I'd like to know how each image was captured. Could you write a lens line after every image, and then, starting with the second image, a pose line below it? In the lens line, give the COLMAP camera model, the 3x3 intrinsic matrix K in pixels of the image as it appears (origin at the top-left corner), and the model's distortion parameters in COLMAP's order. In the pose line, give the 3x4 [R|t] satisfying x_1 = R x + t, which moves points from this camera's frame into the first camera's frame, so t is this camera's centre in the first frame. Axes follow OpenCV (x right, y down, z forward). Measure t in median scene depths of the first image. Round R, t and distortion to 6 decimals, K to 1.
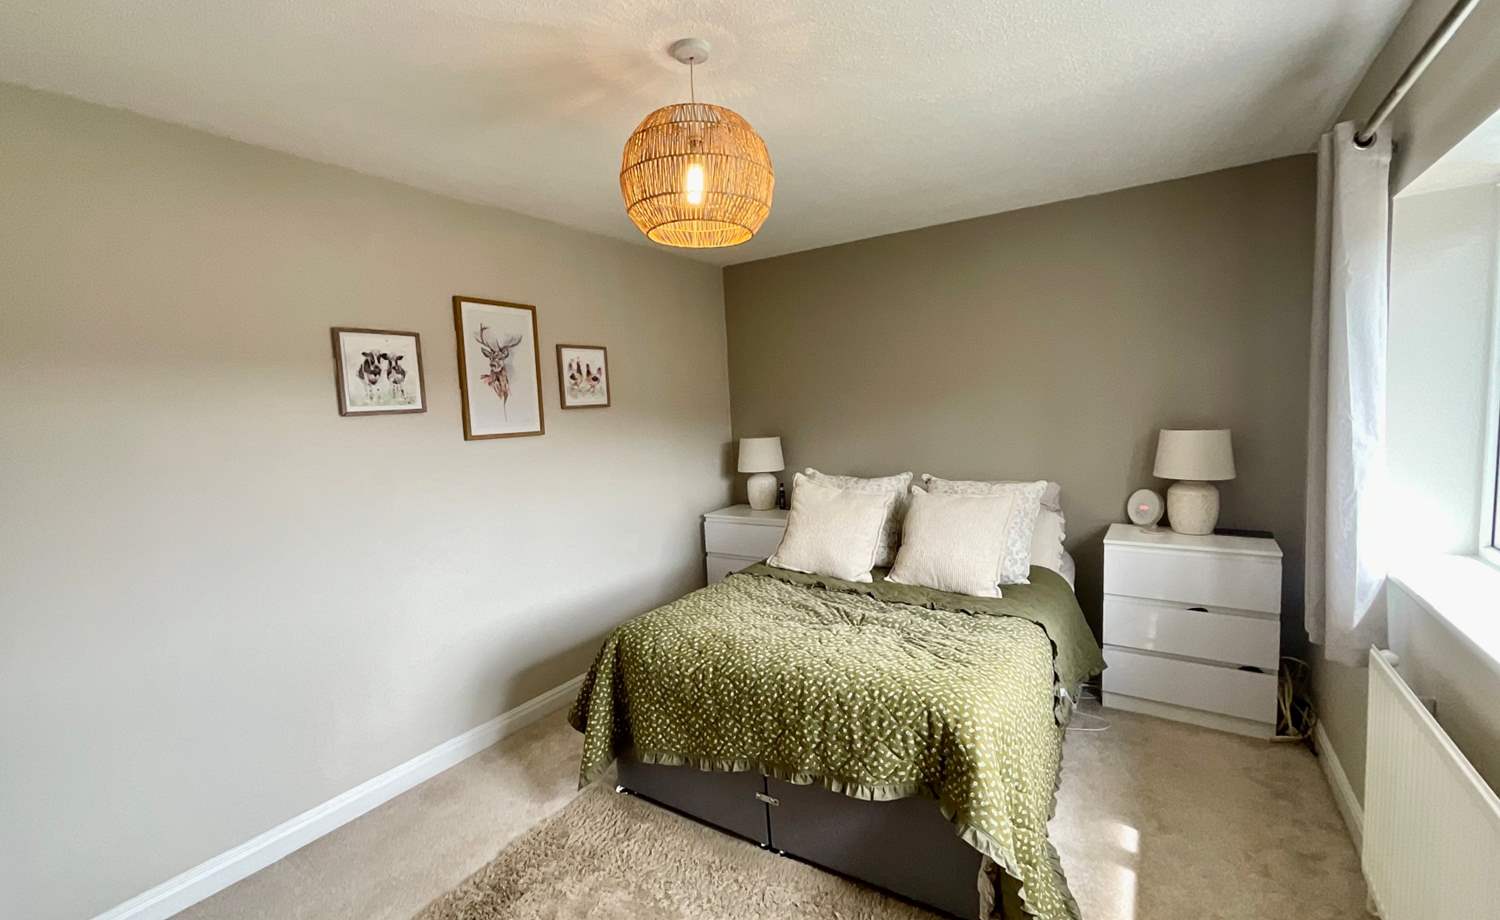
lens RADIAL K [[641.9, 0, 747.4], [0, 641.9, 462.5], [0, 0, 1]] dist [0.000785, 0.000049]
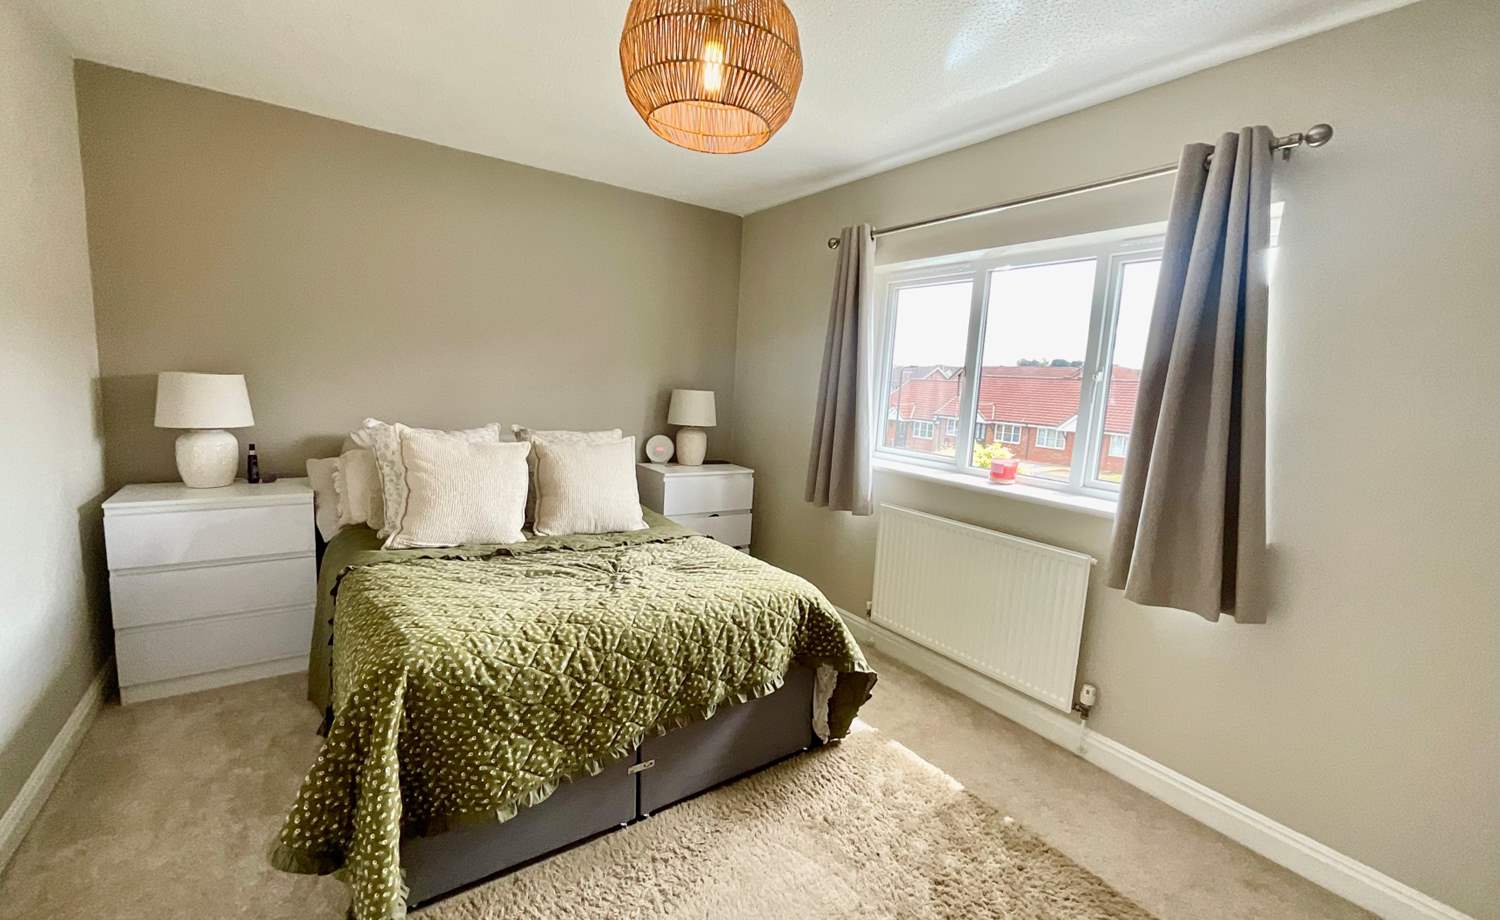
lens RADIAL K [[629.9, 0, 750.0], [0, 629.9, 460.0], [0, 0, 1]] dist [-0.000395, -0.000140]
pose [[0.356205, -0.055071, 0.932784, -0.702117], [0.012516, 0.998453, 0.054168, 0.035792], [-0.934324, -0.007620, 0.356343, 0.512761]]
